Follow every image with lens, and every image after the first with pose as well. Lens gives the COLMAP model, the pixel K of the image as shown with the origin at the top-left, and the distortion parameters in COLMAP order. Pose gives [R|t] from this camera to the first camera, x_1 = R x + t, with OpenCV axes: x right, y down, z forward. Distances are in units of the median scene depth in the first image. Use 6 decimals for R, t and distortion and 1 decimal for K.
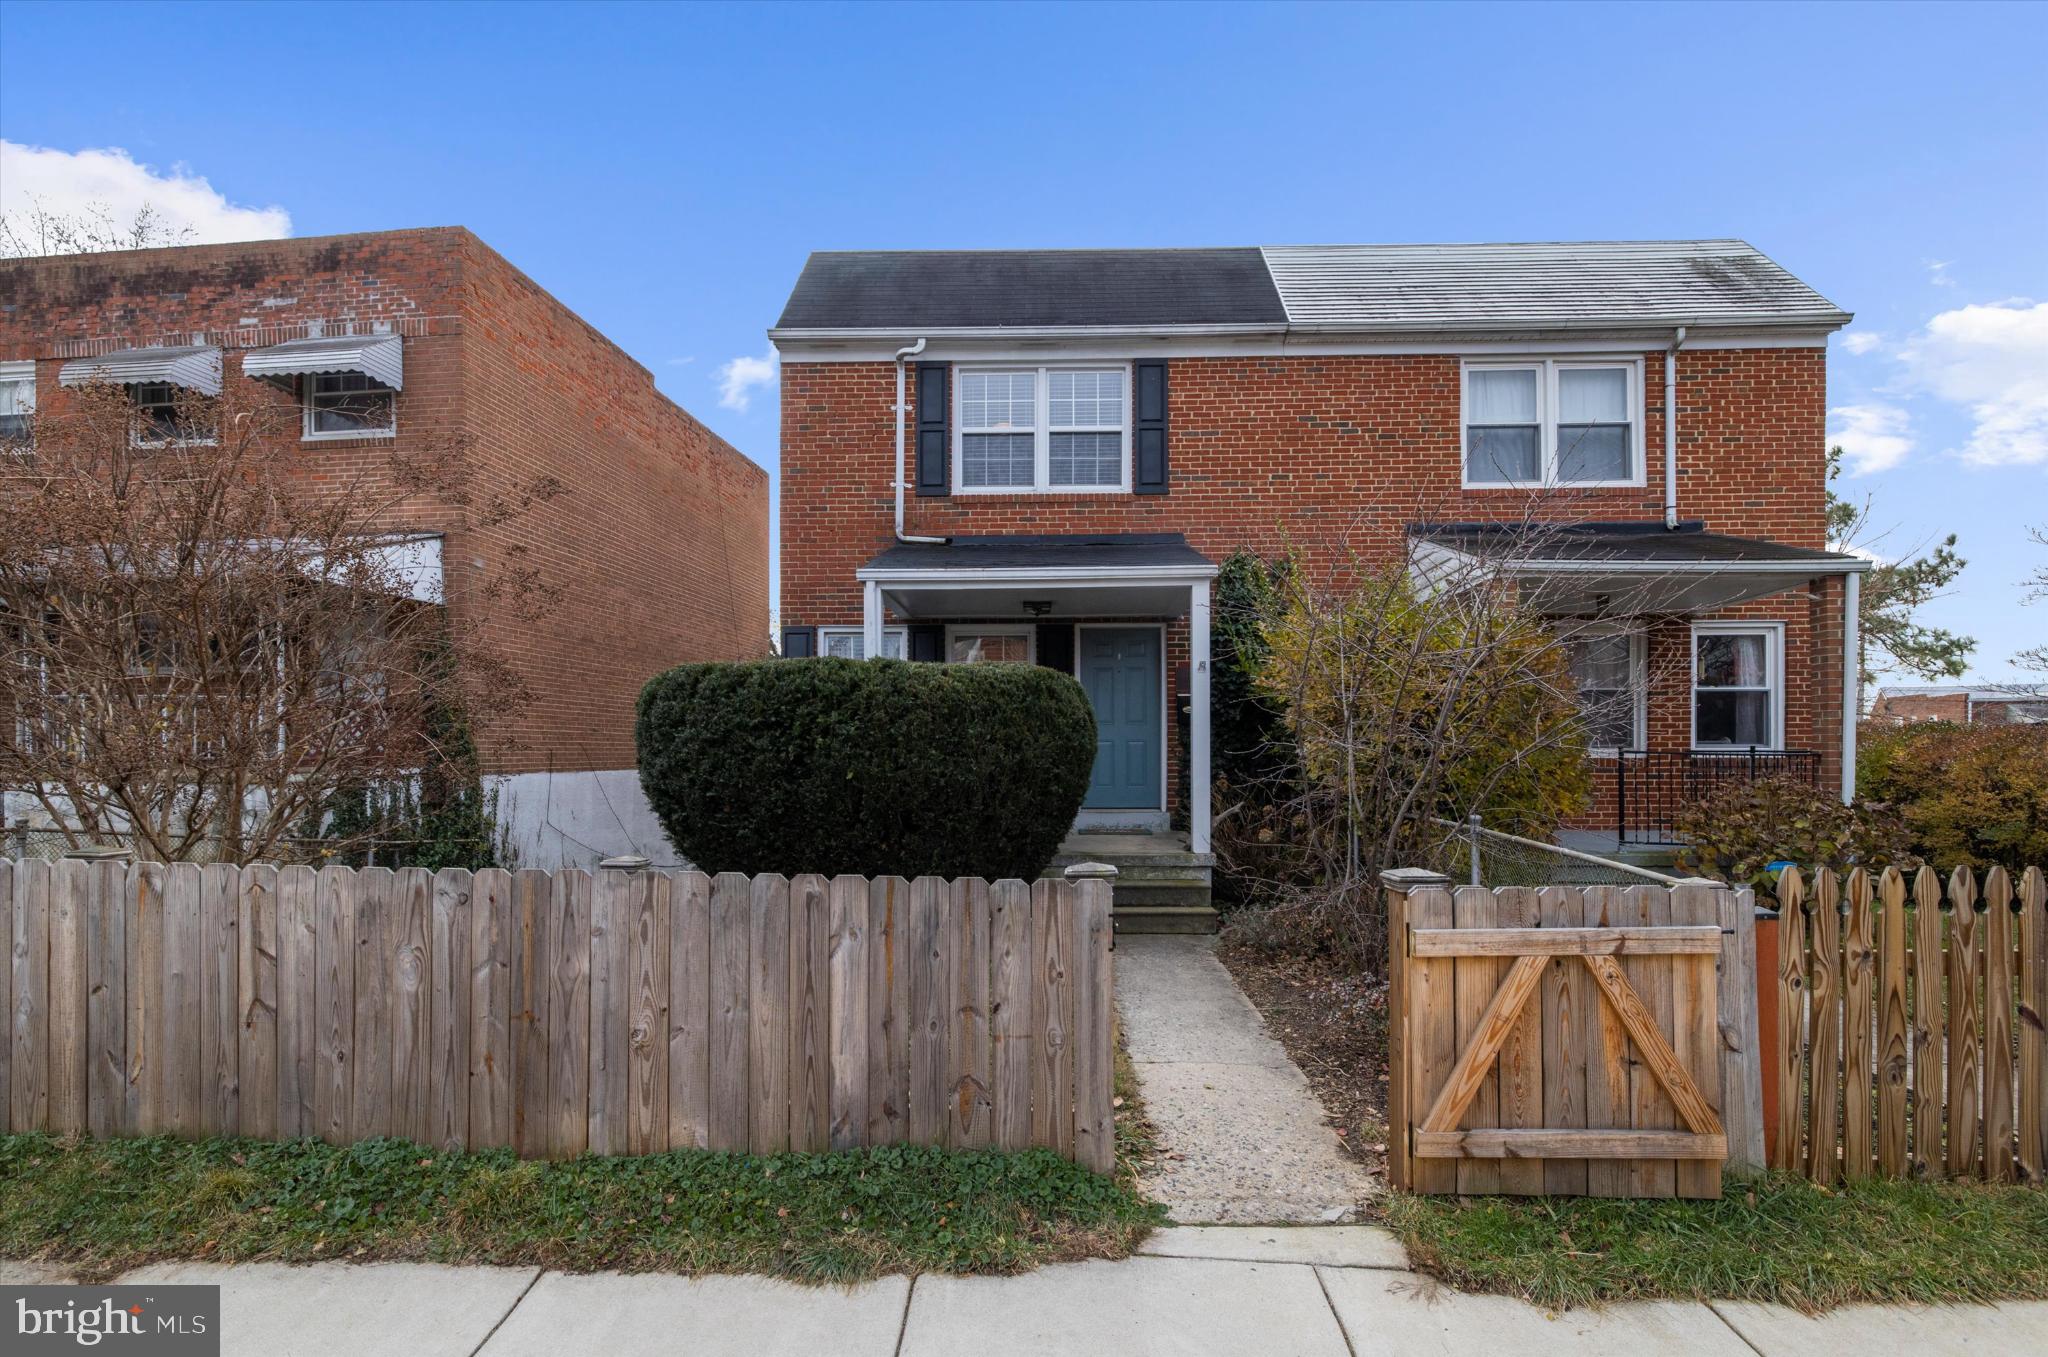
lens RADIAL K [[1008.0, 0, 1024.6], [0, 1008.0, 757.7], [0, 0, 1]] dist [-0.004853, 0.001386]
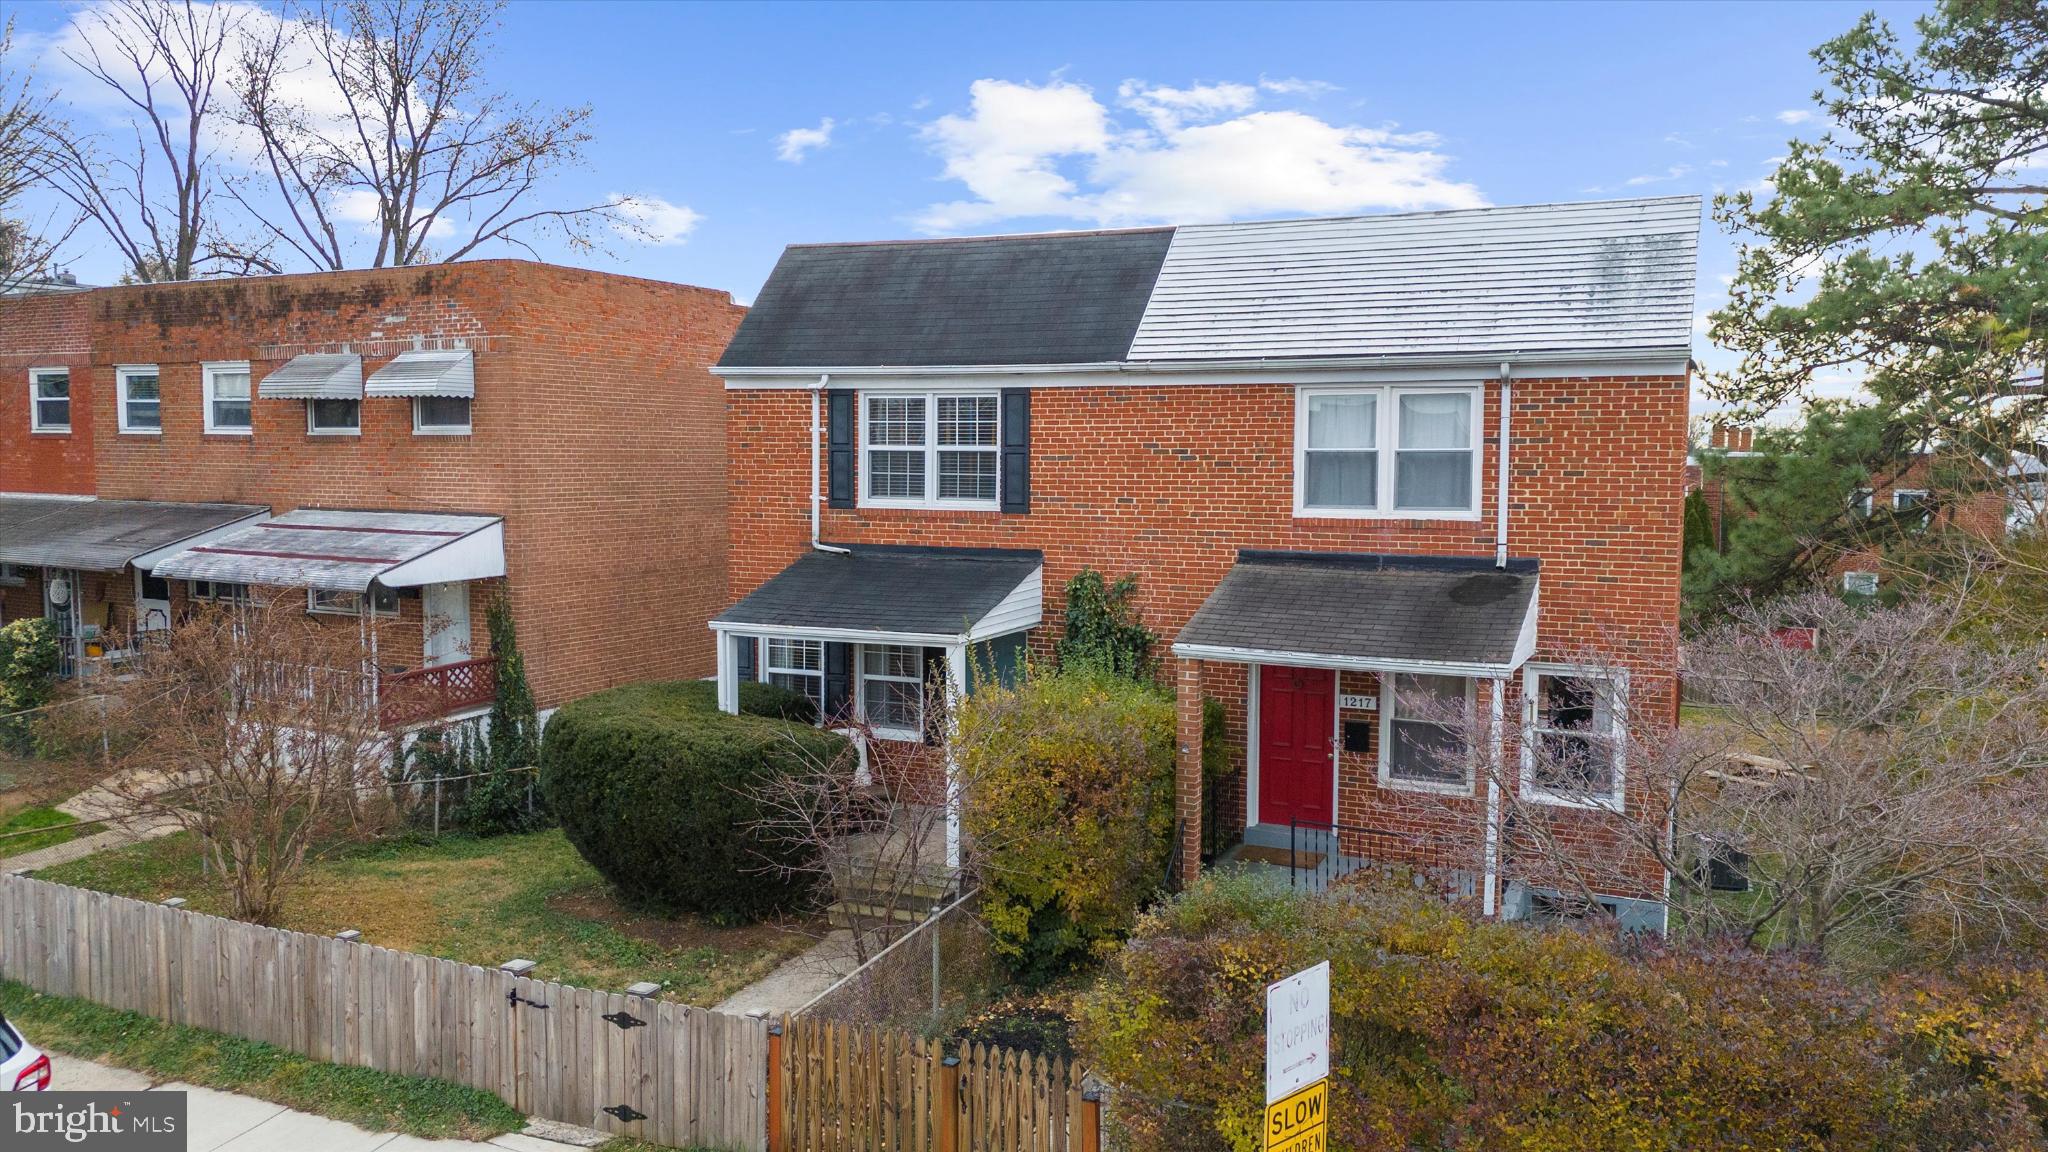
lens RADIAL K [[1504.1, 0, 1024.0], [0, 1504.1, 576.0], [0, 0, 1]] dist [0.092355, -0.094458]
pose [[0.927345, 0.035714, -0.372499, 0.757999], [-0.006795, 0.996878, 0.078660, -0.328567], [0.374146, -0.070414, 0.924693, -0.513398]]
